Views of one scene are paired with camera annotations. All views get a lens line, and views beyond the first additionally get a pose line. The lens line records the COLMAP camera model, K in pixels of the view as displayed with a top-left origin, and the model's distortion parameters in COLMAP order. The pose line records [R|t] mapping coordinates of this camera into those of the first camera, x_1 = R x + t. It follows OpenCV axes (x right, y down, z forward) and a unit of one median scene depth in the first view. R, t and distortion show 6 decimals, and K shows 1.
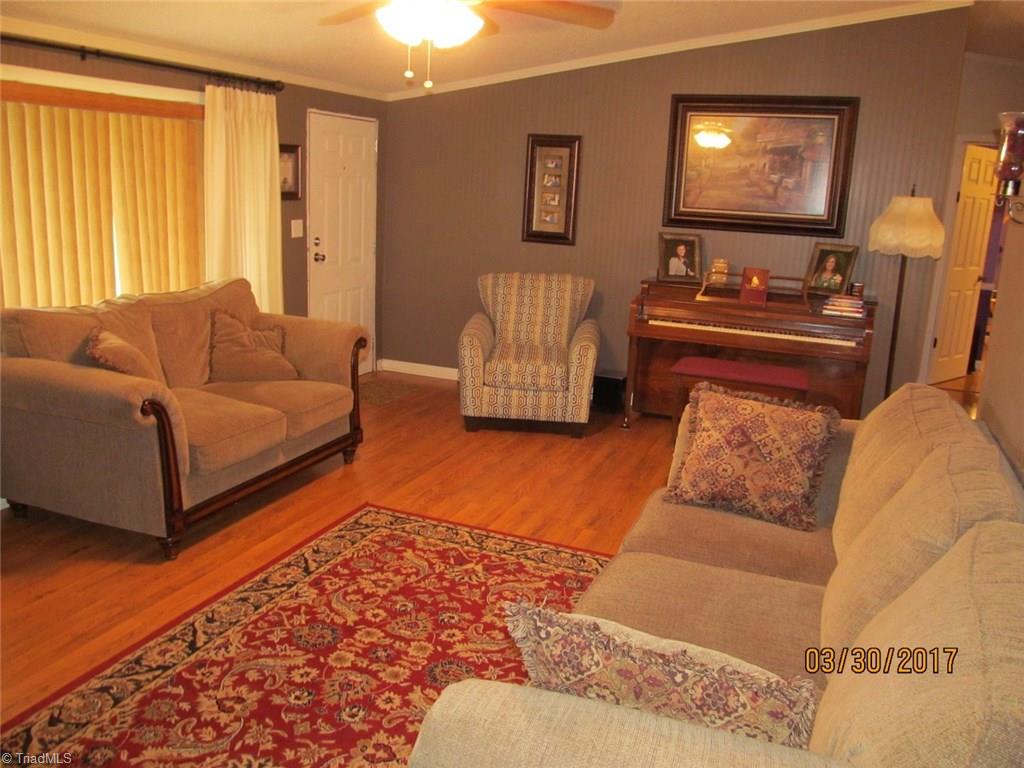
lens RADIAL K [[844.1, 0, 510.0], [0, 844.1, 377.1], [0, 0, 1]] dist [-0.067033, 0.032083]
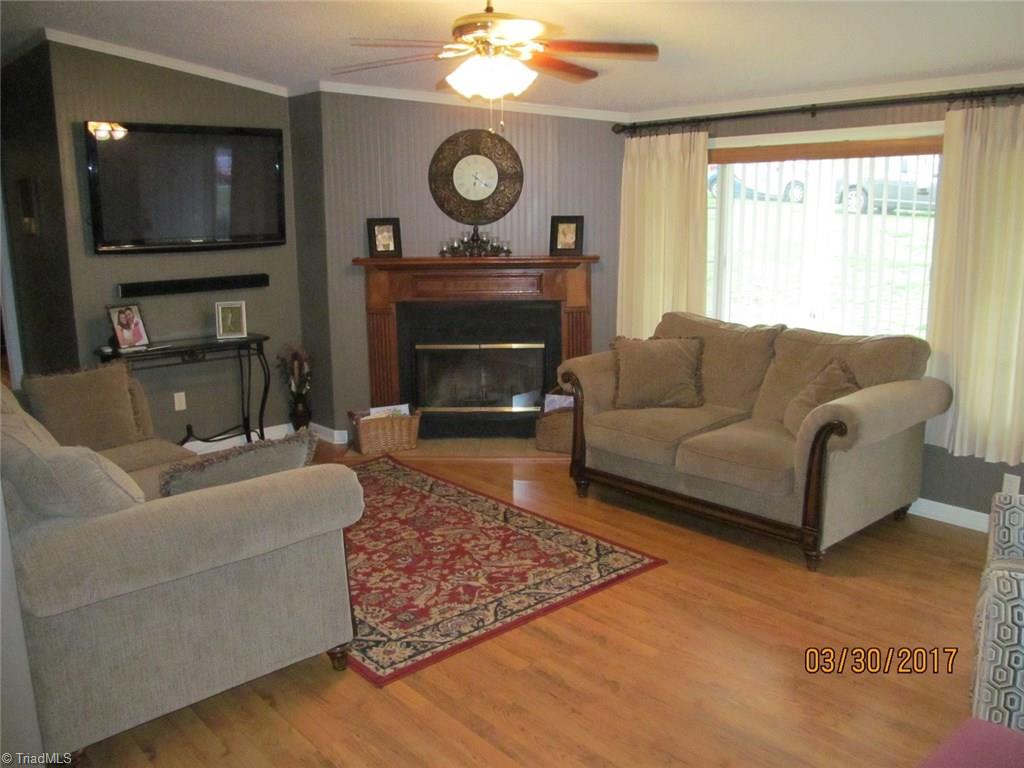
lens RADIAL K [[844.1, 0, 501.8], [0, 844.1, 364.8], [0, 0, 1]] dist [-0.067033, 0.032083]
pose [[-0.442752, 0.129575, -0.887232, 0.854739], [-0.205034, 0.948655, 0.240863, -0.294690], [0.872887, 0.288555, -0.393452, 1.387295]]
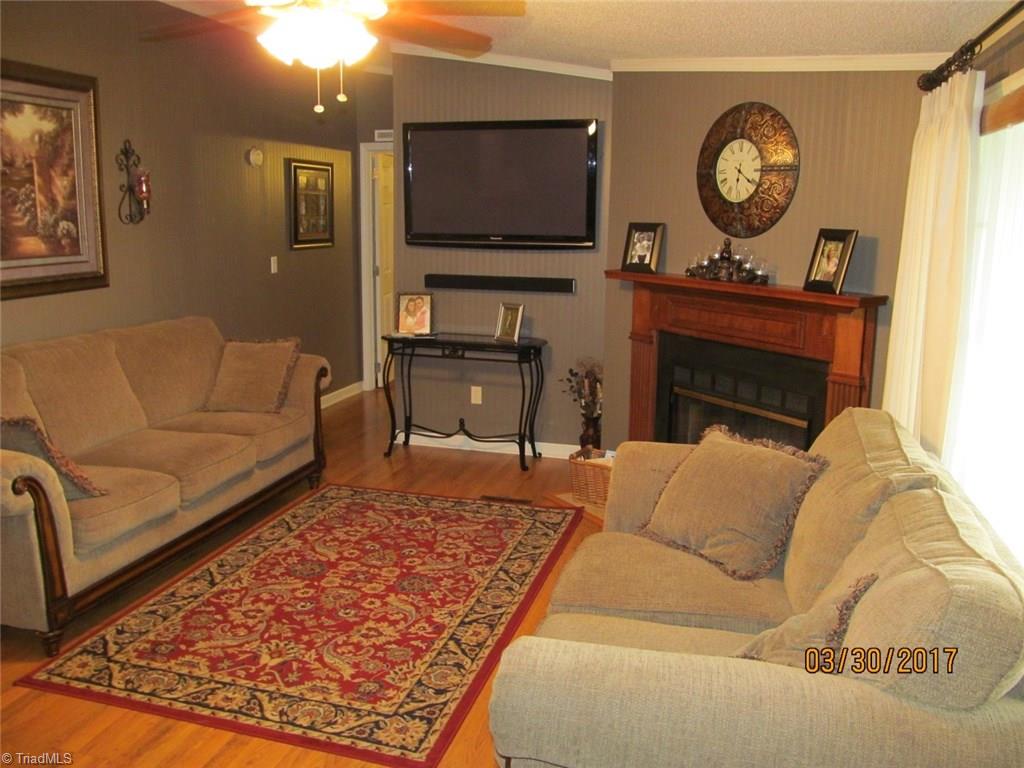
lens RADIAL K [[844.1, 0, 527.3], [0, 844.1, 371.5], [0, 0, 1]] dist [-0.067033, 0.032083]
pose [[-0.990220, -0.027859, -0.136704, -0.183856], [-0.080389, 0.914779, 0.395876, -0.417632], [0.114025, 0.402994, -0.908072, 1.727591]]
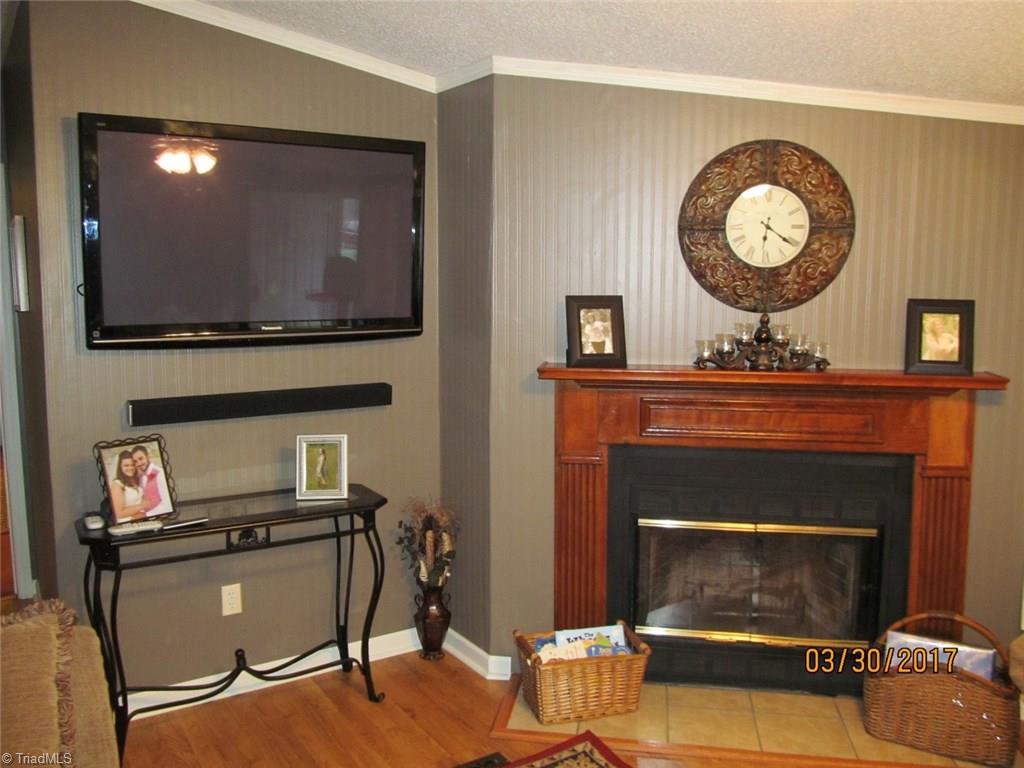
lens RADIAL K [[844.1, 0, 502.4], [0, 844.1, 369.8], [0, 0, 1]] dist [-0.067033, 0.032083]
pose [[-0.573490, 0.045849, -0.817929, 0.276412], [-0.208814, 0.957272, 0.200070, -0.208607], [0.792153, 0.285533, -0.539412, 0.894276]]
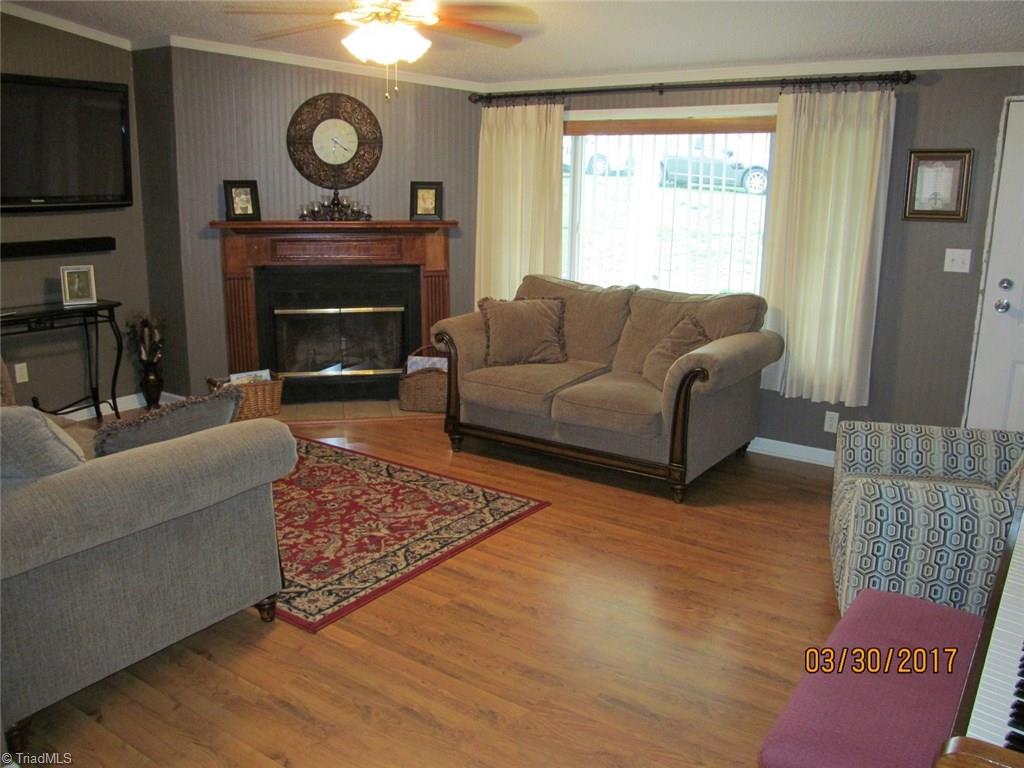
lens RADIAL K [[844.1, 0, 501.3], [0, 844.1, 366.0], [0, 0, 1]] dist [-0.067033, 0.032083]
pose [[-0.221836, 0.168955, -0.960335, 0.950171], [-0.237987, 0.945708, 0.221356, -0.260740], [0.945596, 0.277652, -0.169583, 1.298488]]
